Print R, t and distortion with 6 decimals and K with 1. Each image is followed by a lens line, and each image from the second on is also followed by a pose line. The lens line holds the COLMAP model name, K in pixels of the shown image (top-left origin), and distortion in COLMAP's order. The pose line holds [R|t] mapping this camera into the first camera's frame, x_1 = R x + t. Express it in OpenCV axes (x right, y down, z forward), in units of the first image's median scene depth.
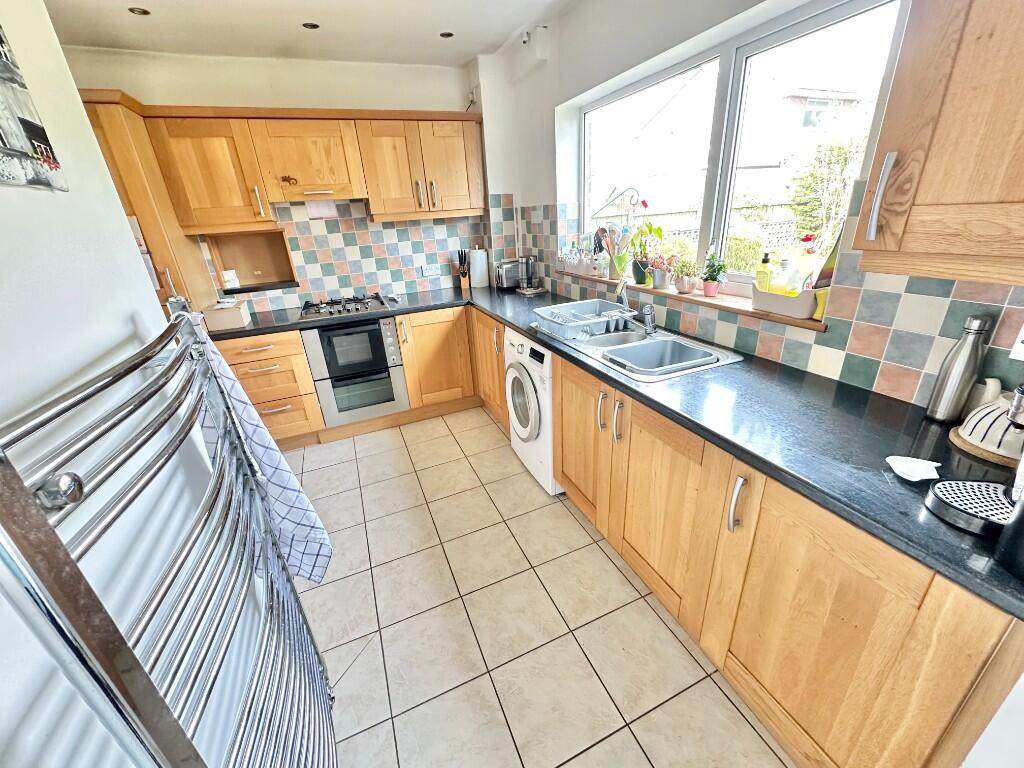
lens RADIAL K [[407.4, 0, 512.7], [0, 407.4, 382.1], [0, 0, 1]] dist [0.000261, 0.000067]
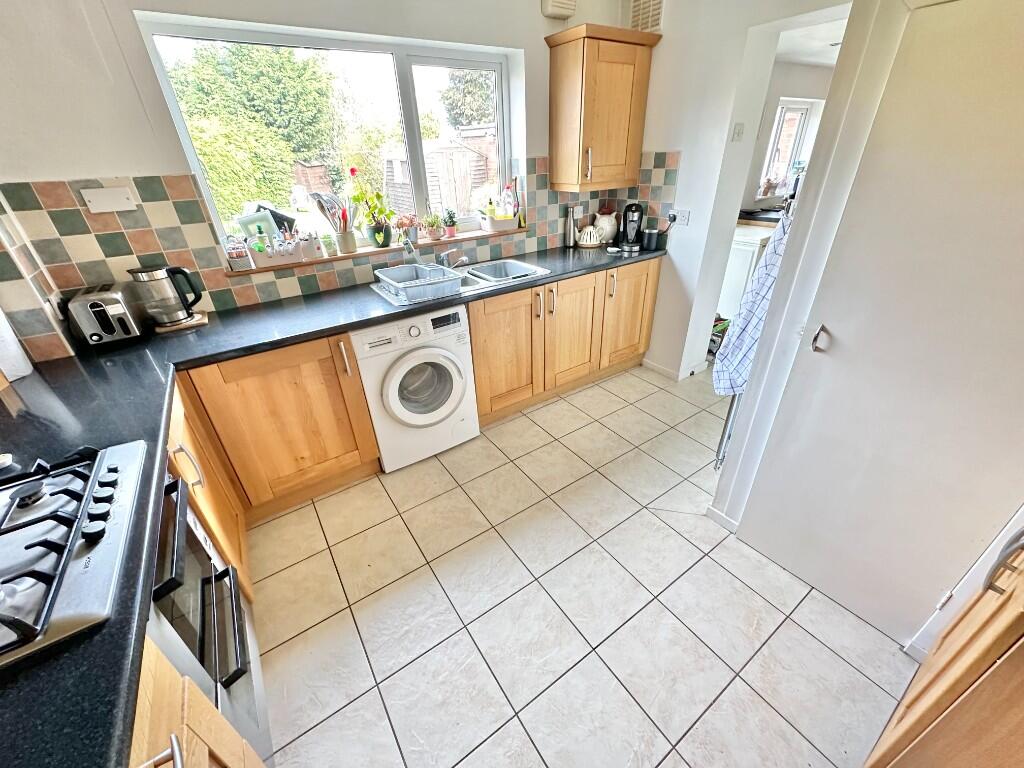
lens RADIAL K [[407.4, 0, 512.7], [0, 407.4, 382.1], [0, 0, 1]] dist [0.000261, 0.000067]
pose [[-0.187672, -0.427056, 0.884535, -1.118823], [0.422300, 0.777975, 0.465207, -0.414690], [-0.886816, 0.460845, 0.034342, 1.059704]]
